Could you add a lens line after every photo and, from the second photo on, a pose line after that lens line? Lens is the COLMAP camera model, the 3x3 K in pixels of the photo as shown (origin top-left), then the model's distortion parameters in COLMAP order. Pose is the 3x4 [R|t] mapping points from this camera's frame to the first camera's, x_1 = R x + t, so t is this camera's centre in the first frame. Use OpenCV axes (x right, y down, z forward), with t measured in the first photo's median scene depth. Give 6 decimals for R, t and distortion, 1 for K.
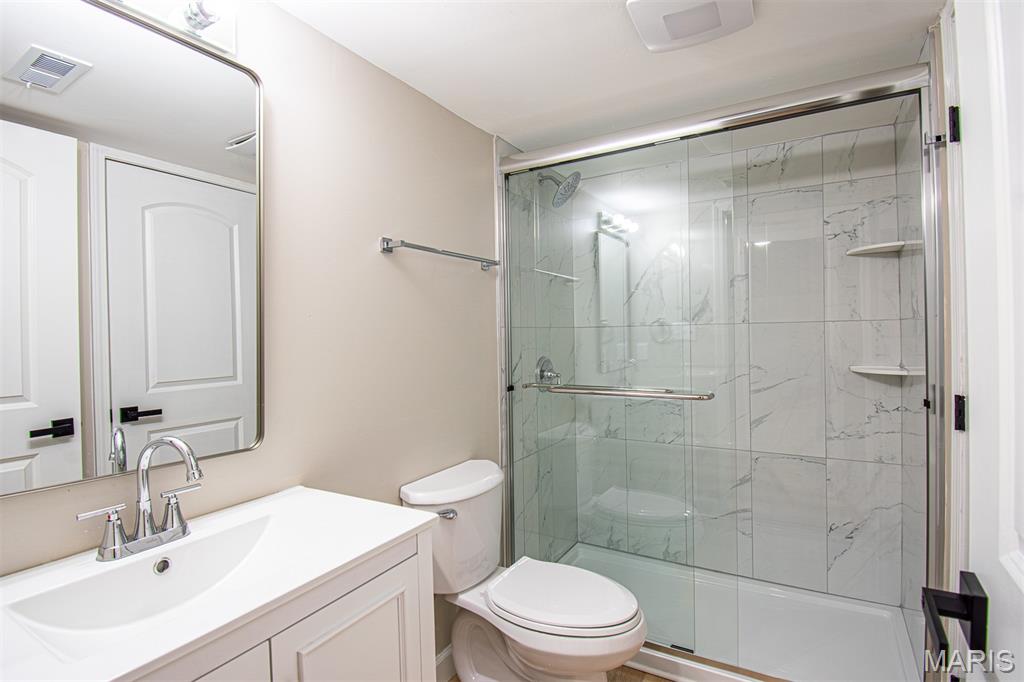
lens RADIAL K [[500.9, 0, 512.0], [0, 500.9, 341.0], [0, 0, 1]] dist [0.001769, -0.015139]
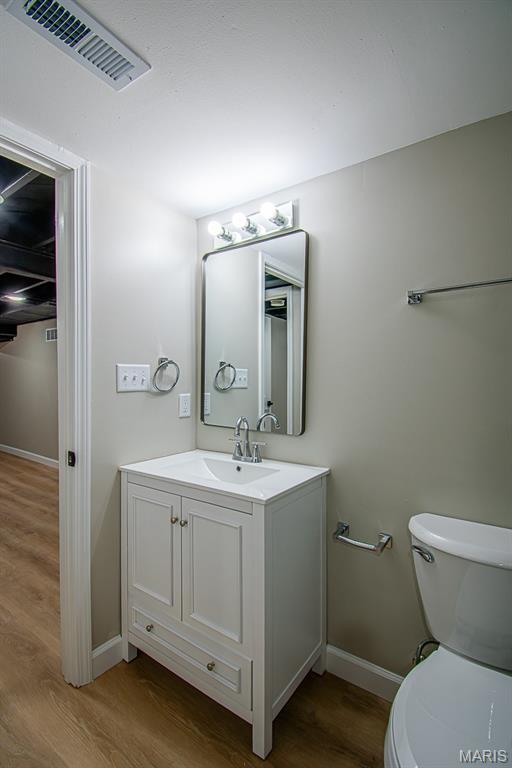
lens RADIAL K [[365.2, 0, 256.0], [0, 365.2, 384.0], [0, 0, 1]] dist [0.000384, 0.000037]
pose [[-0.087642, 0.041107, -0.995304, 0.836930], [-0.007360, 0.999094, 0.041912, -0.035600], [0.996125, 0.010998, -0.087260, 0.961267]]
